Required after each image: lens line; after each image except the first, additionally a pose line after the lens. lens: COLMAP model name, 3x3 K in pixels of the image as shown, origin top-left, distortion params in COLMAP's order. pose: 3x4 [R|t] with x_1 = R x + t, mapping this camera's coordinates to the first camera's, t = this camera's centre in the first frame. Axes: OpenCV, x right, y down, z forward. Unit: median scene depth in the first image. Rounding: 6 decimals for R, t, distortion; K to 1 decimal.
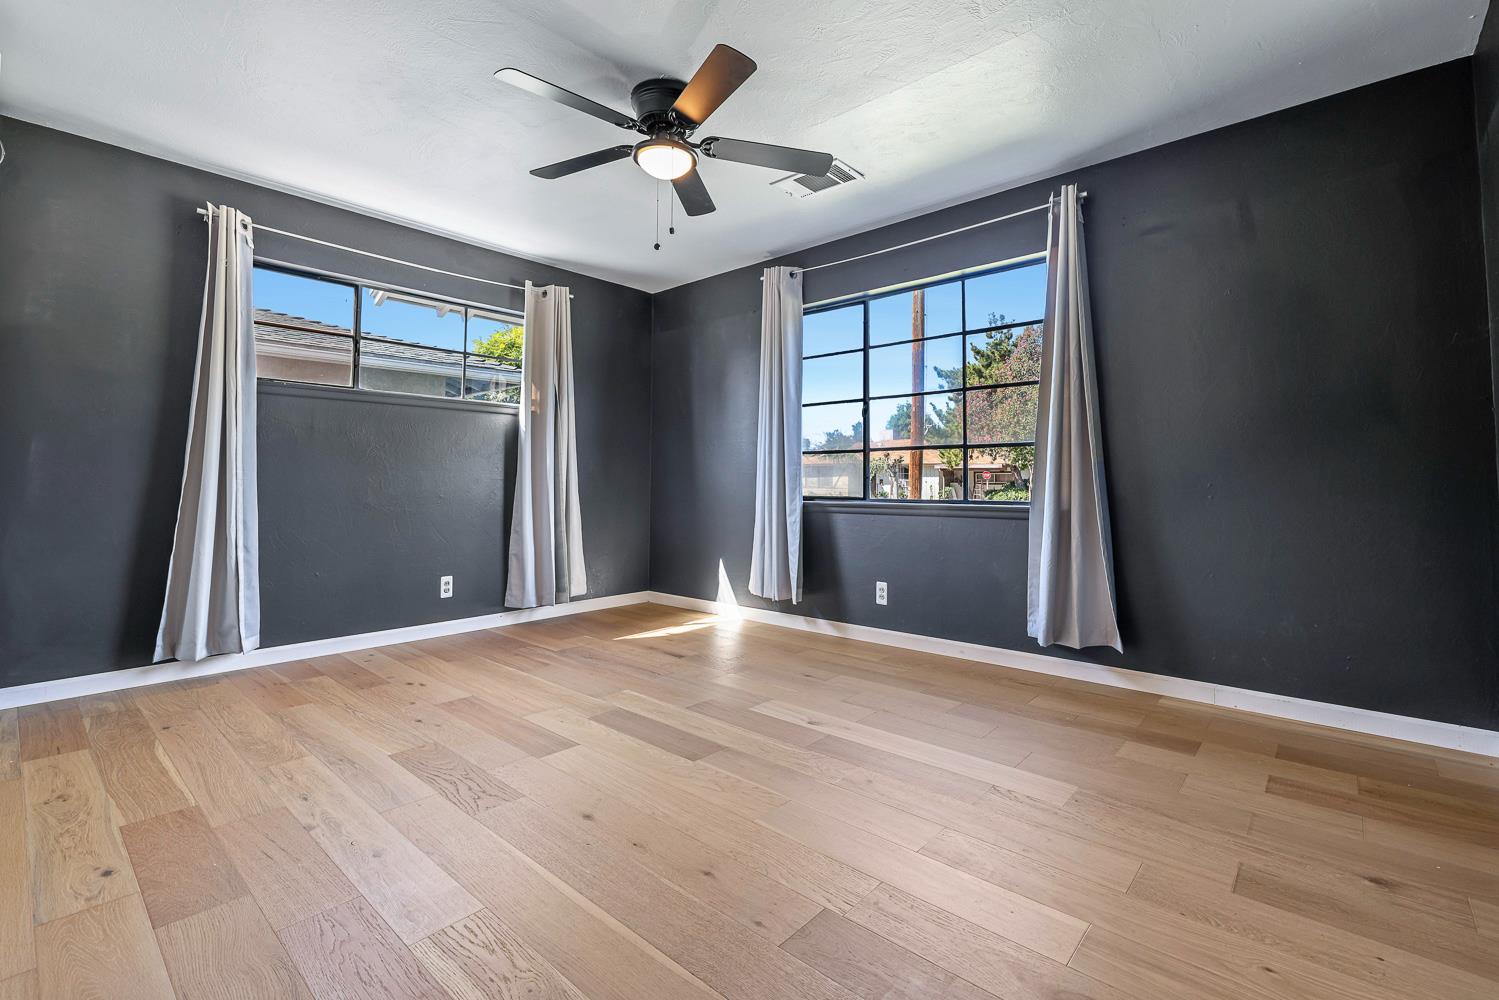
lens RADIAL K [[647.8, 0, 749.5], [0, 647.8, 491.2], [0, 0, 1]] dist [-0.000172, 0.000181]
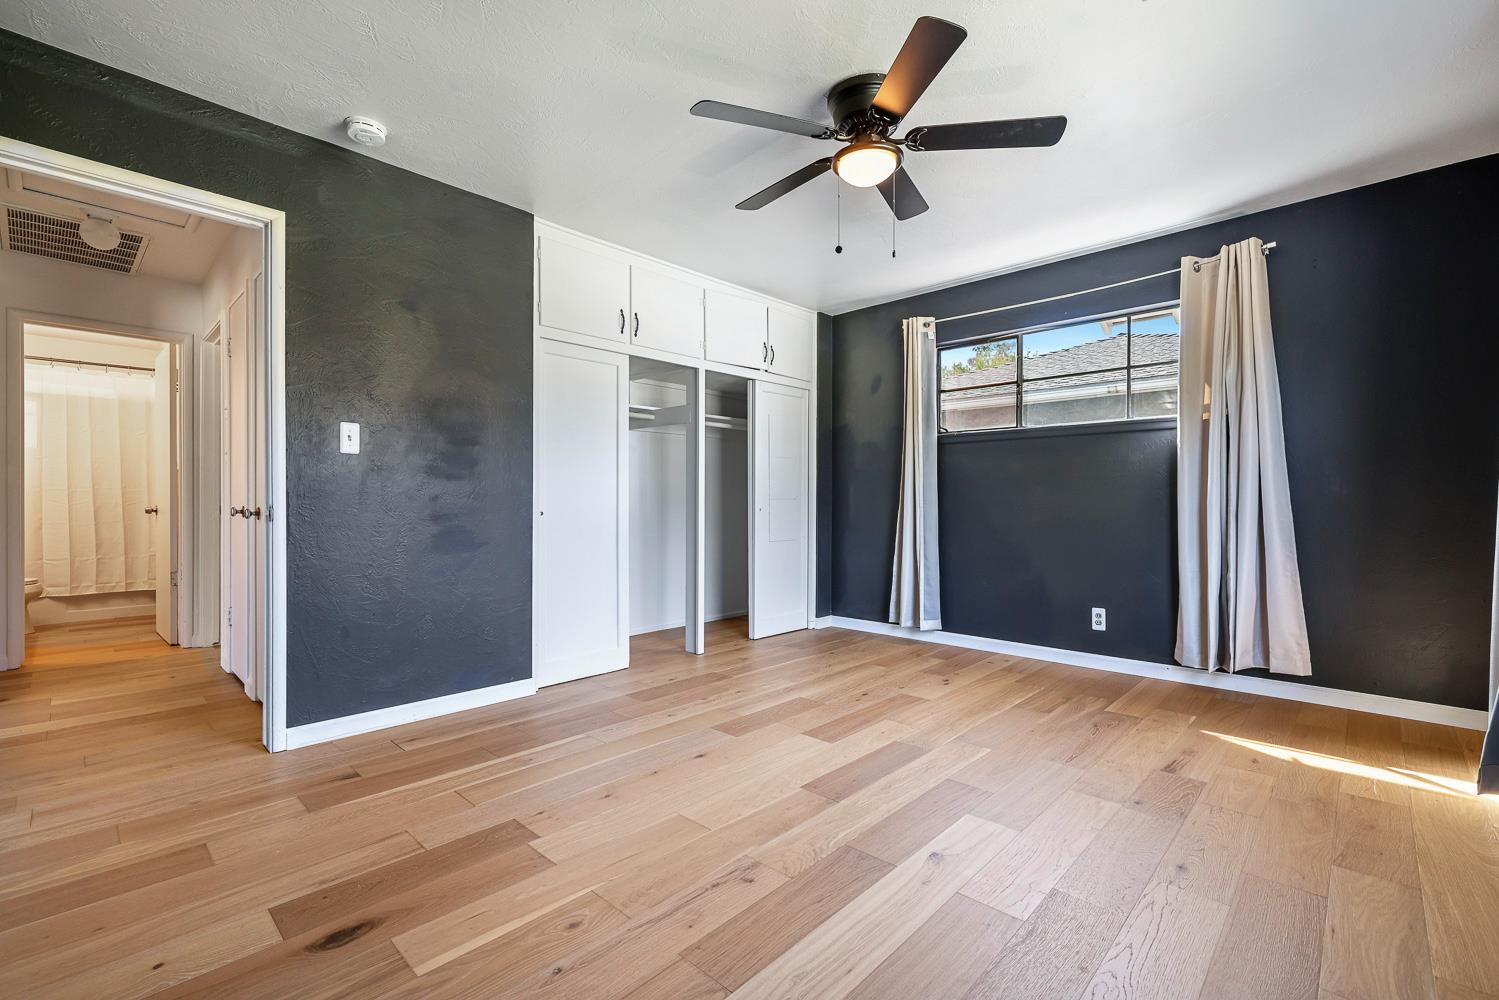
lens RADIAL K [[659.4, 0, 755.4], [0, 659.4, 505.8], [0, 0, 1]] dist [0.000638, 0.000109]
pose [[-0.028402, -0.001414, -0.999596, 0.781350], [-0.009456, 0.999955, -0.001146, -0.016090], [0.999552, 0.009420, -0.028414, 0.790790]]
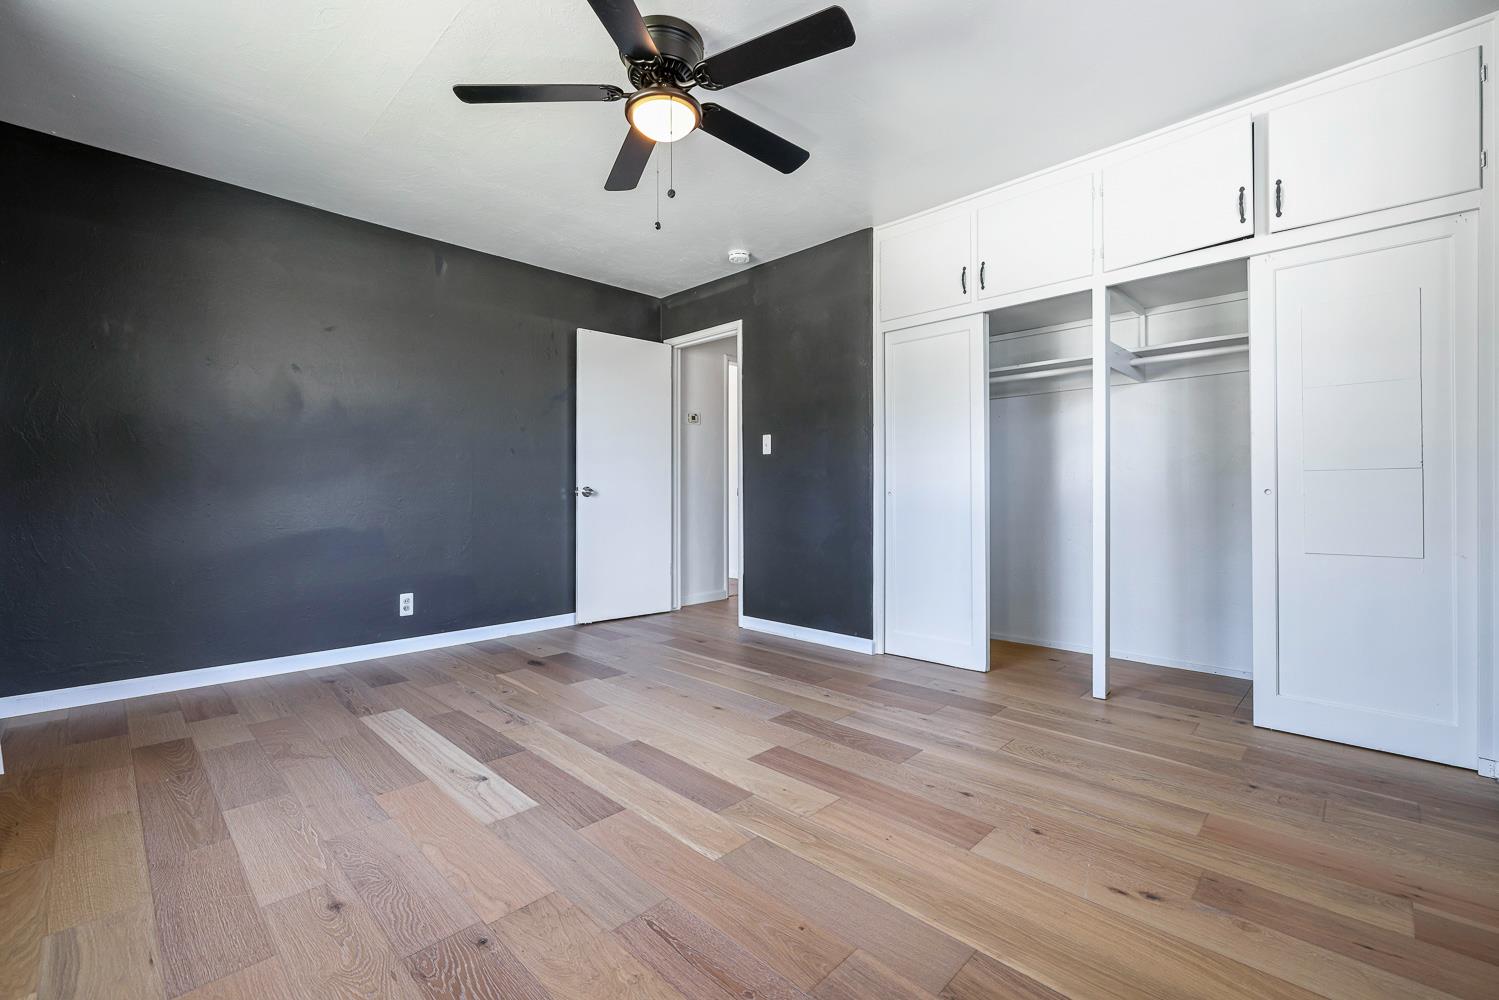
lens RADIAL K [[647.8, 0, 749.5], [0, 647.8, 491.2], [0, 0, 1]] dist [-0.000172, 0.000181]
pose [[-0.998471, -0.000110, 0.055270, -0.281494], [0.000584, 0.999921, 0.012536, -0.022243], [-0.055267, 0.012549, -0.998393, 1.738765]]
